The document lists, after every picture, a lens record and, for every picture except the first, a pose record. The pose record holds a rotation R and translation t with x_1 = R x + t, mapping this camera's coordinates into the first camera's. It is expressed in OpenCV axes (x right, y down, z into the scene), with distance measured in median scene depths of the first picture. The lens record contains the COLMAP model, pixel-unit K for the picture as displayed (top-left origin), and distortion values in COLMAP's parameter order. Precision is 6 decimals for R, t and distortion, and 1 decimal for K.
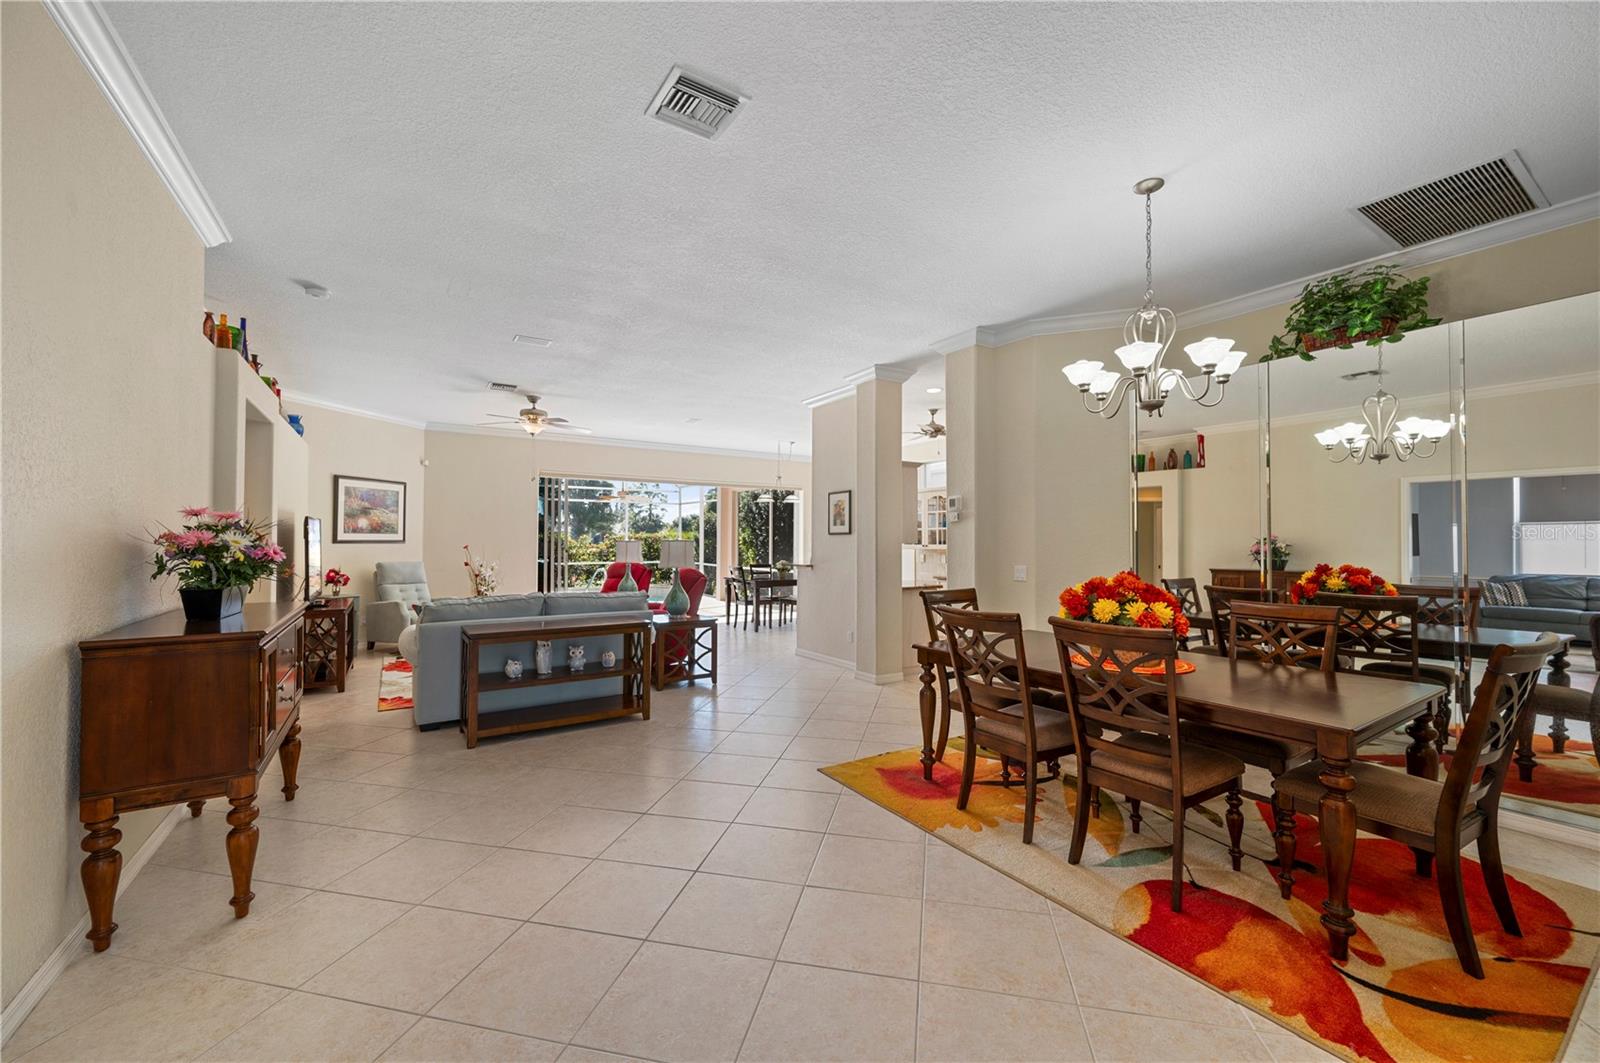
lens RADIAL K [[637.8, 0, 808.1], [0, 637.8, 533.6], [0, 0, 1]] dist [0.003341, -0.001113]
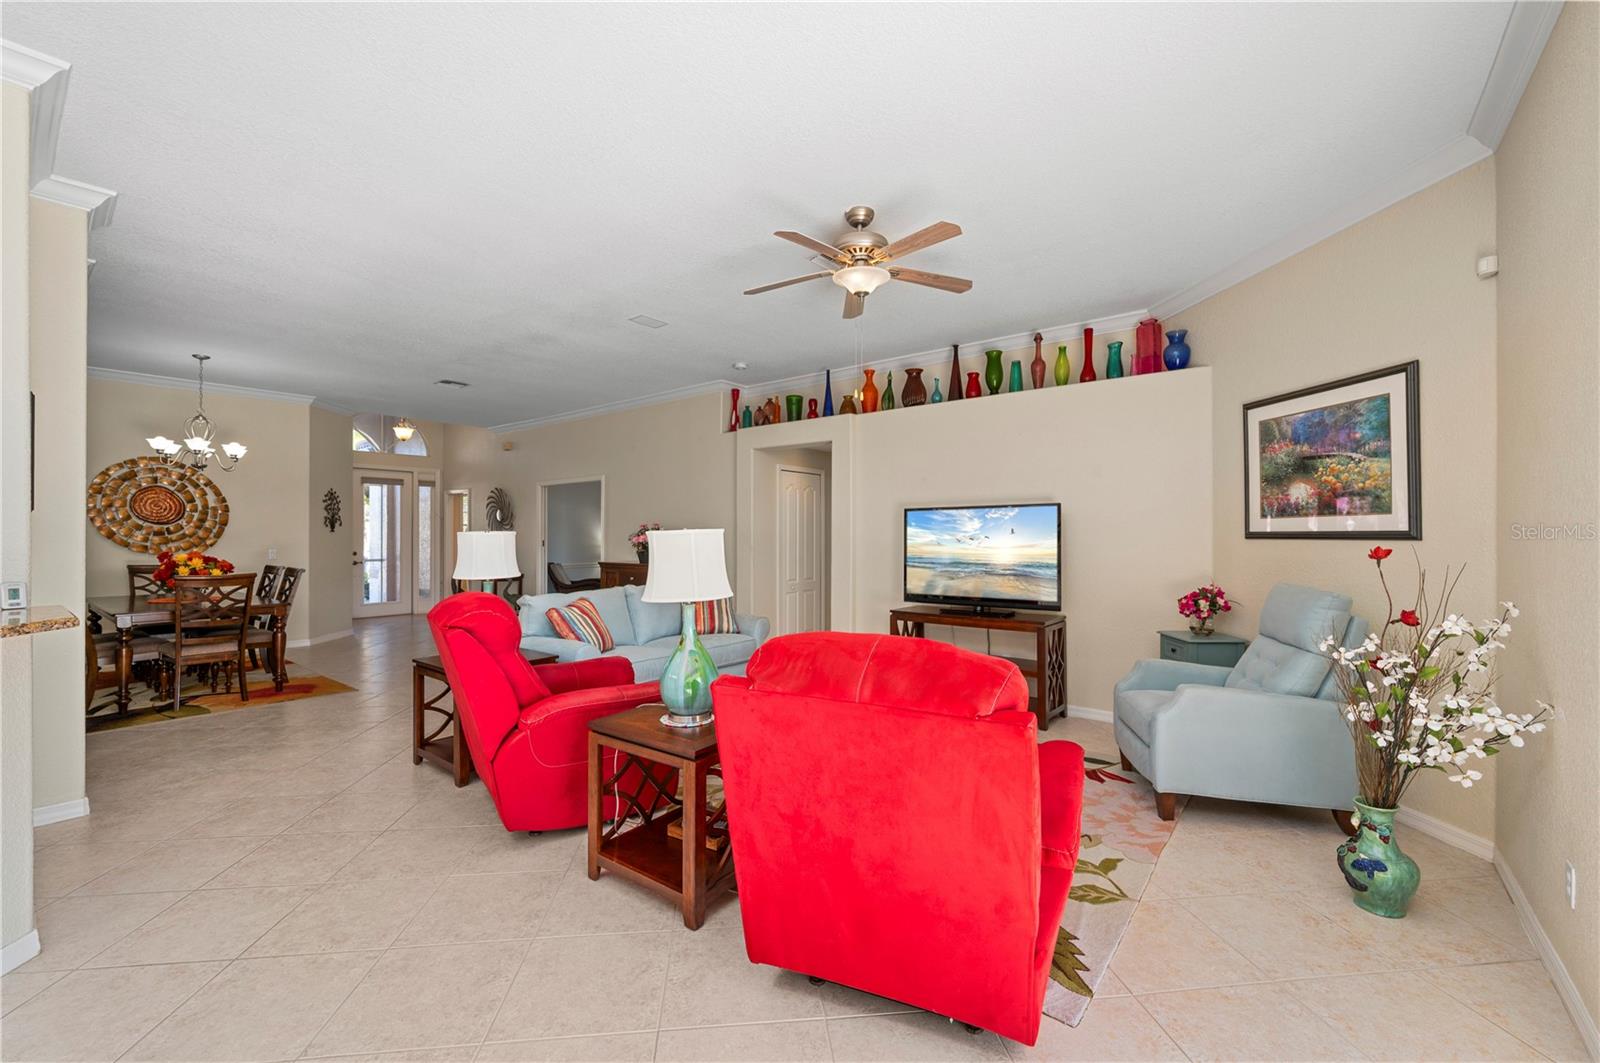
lens RADIAL K [[650.4, 0, 798.4], [0, 650.4, 530.5], [0, 0, 1]] dist [0.004517, -0.000007]
pose [[-0.951849, -0.005617, -0.306515, -0.246572], [0.000528, 0.999801, -0.019960, 0.019803], [0.306566, -0.019161, -0.951657, 1.425809]]
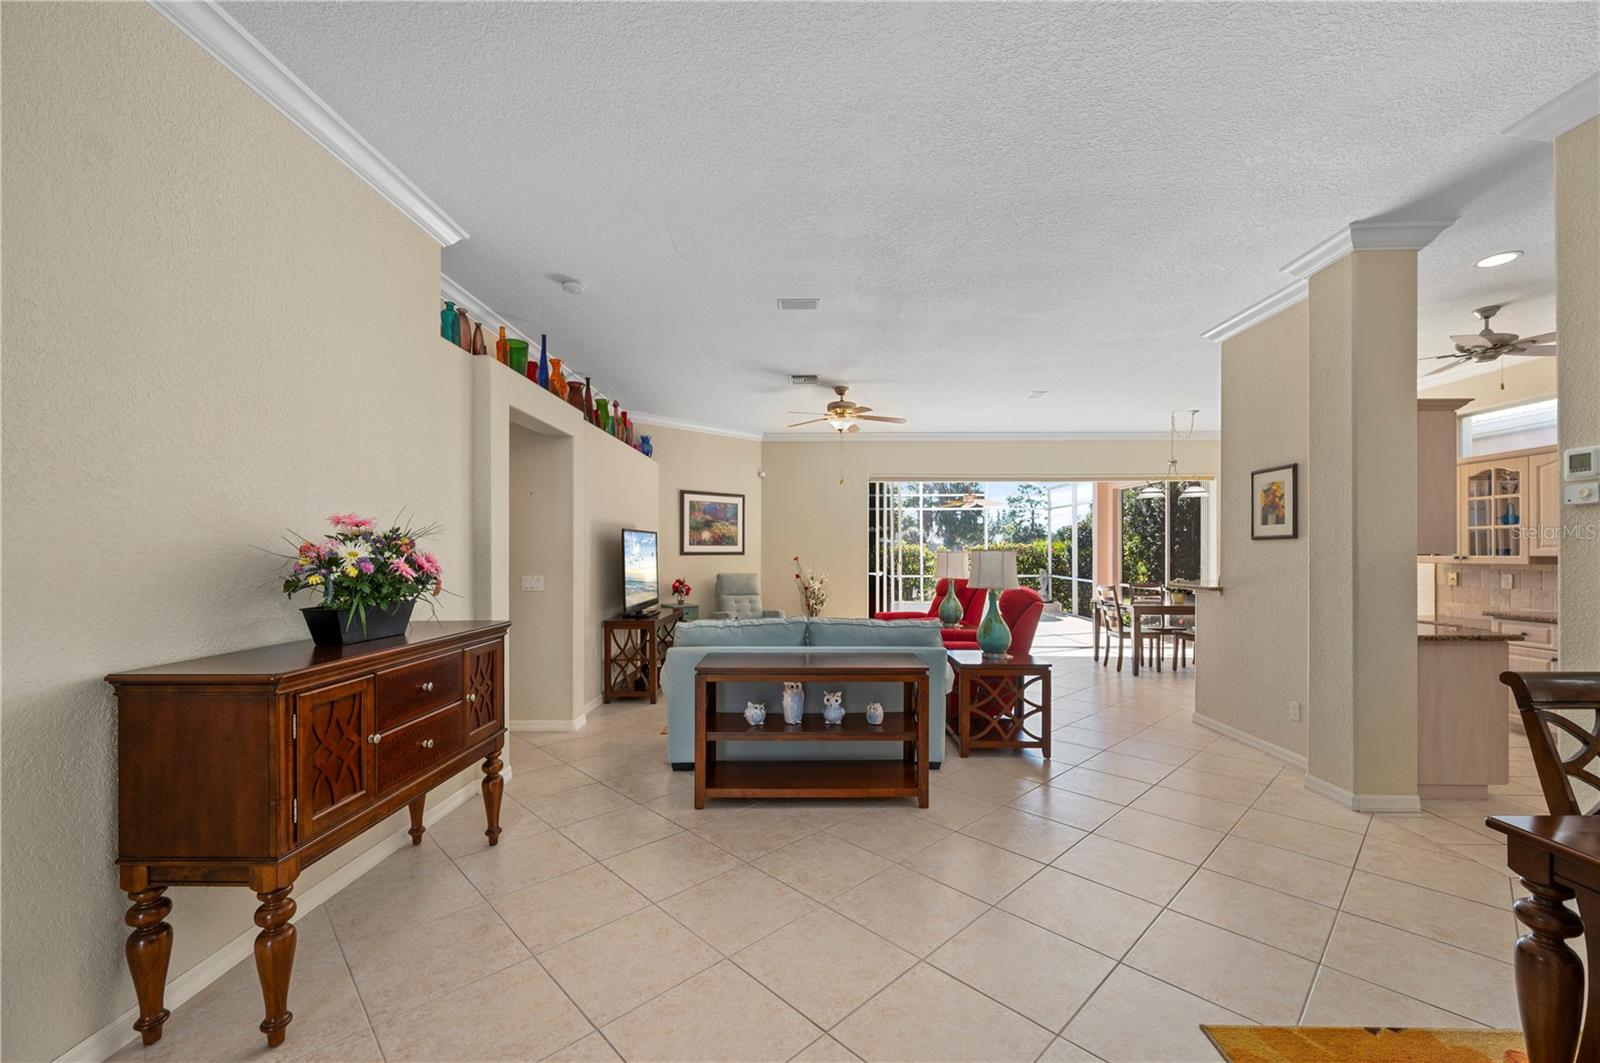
lens RADIAL K [[637.8, 0, 805.8], [0, 637.8, 555.3], [0, 0, 1]] dist [0.003341, -0.001113]
pose [[0.828313, -0.001312, -0.560265, 0.021415], [0.010571, 0.999856, 0.013288, 0.004009], [0.560166, -0.016929, 0.828207, 0.247757]]
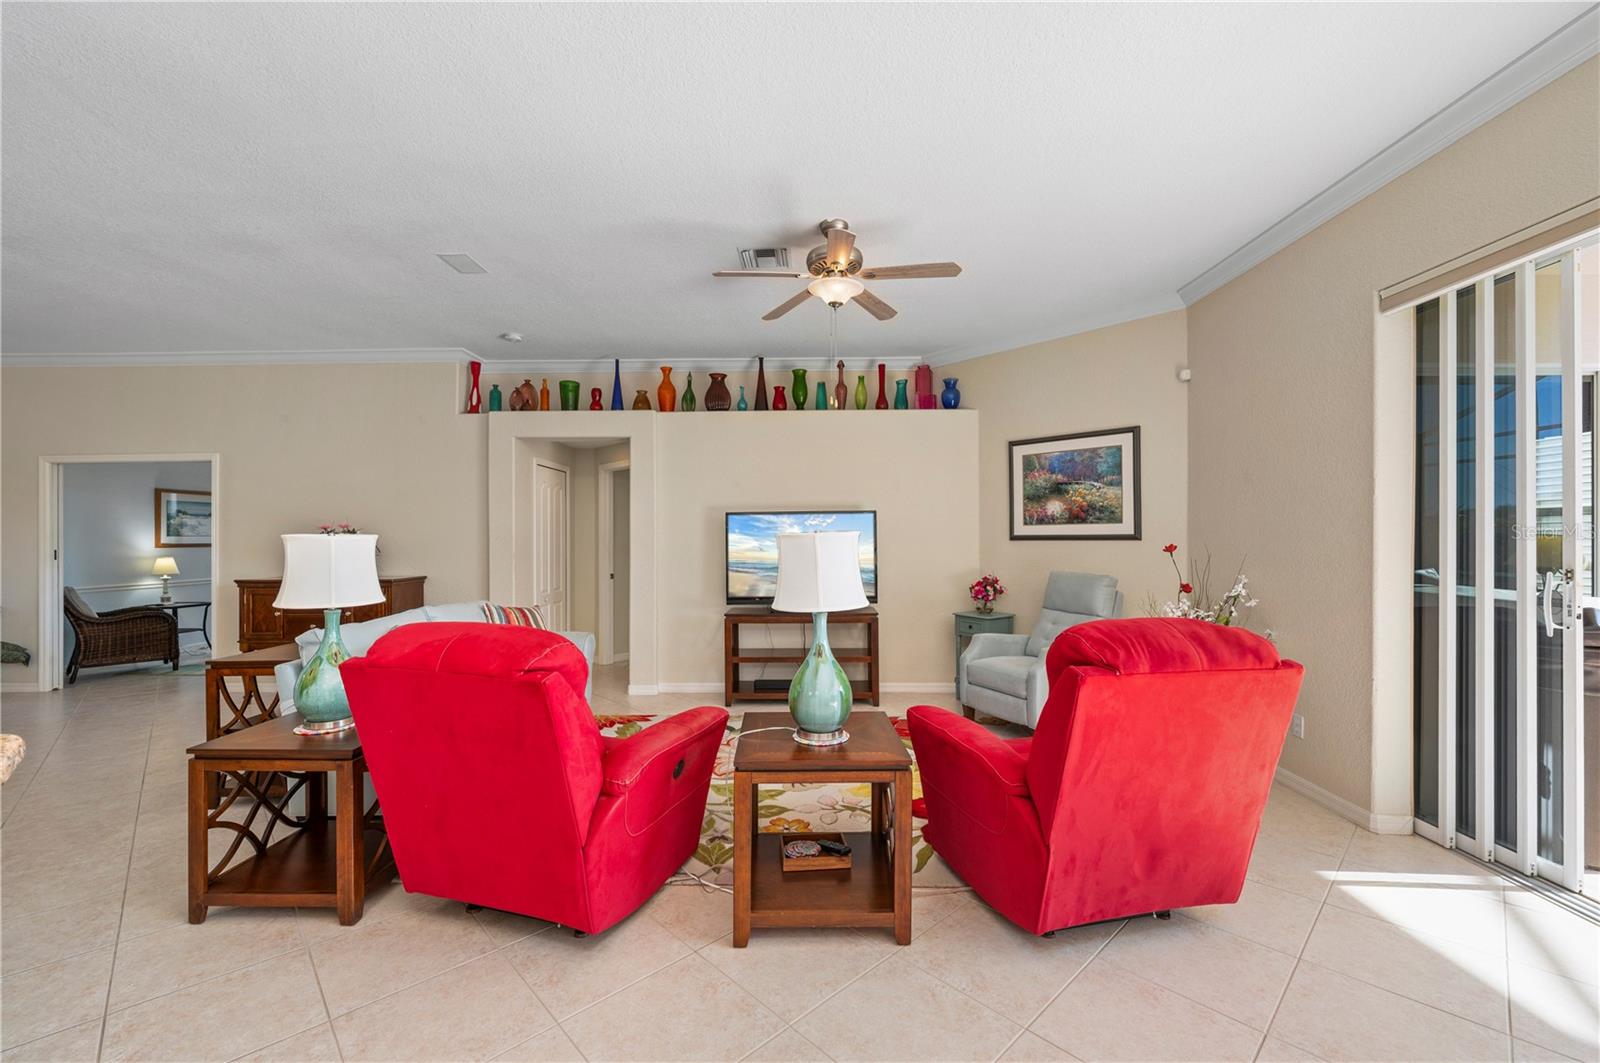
lens RADIAL K [[650.4, 0, 791.7], [0, 650.4, 538.4], [0, 0, 1]] dist [0.004517, -0.000007]
pose [[-0.573900, -0.002854, -0.818920, -0.021517], [0.012534, 0.999846, -0.012268, 0.019657], [0.818829, -0.017305, -0.573776, 1.246221]]
